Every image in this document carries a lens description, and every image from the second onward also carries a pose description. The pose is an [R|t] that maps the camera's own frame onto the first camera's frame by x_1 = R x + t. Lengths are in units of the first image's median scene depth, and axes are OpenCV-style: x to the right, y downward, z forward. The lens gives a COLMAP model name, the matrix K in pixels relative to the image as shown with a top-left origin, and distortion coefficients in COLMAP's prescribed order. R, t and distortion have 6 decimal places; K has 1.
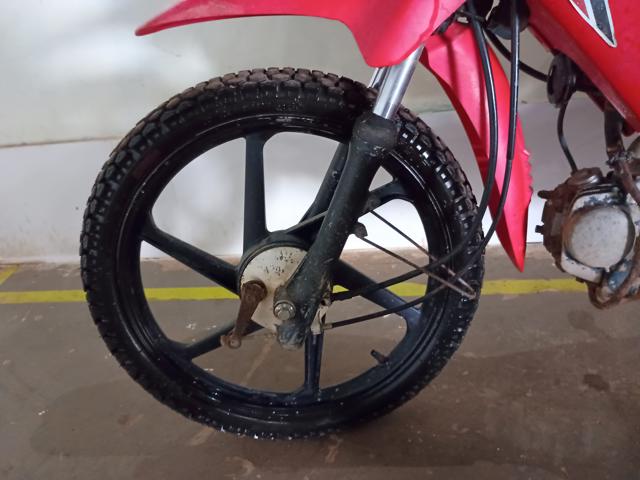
lens RADIAL K [[532.0, 0, 320.0], [0, 532.0, 237.2], [0, 0, 1]] dist [0.033065, -0.055256]
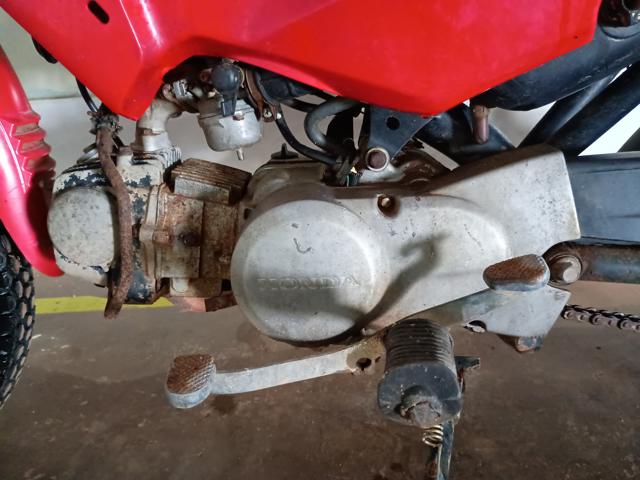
lens RADIAL K [[532.0, 0, 320.6], [0, 532.0, 242.4], [0, 0, 1]] dist [0.033065, -0.055256]
pose [[0.984406, -0.014616, 0.175302, 0.725894], [0.018434, 0.999627, -0.020174, 0.044821], [-0.174941, 0.023091, 0.984308, 0.177327]]
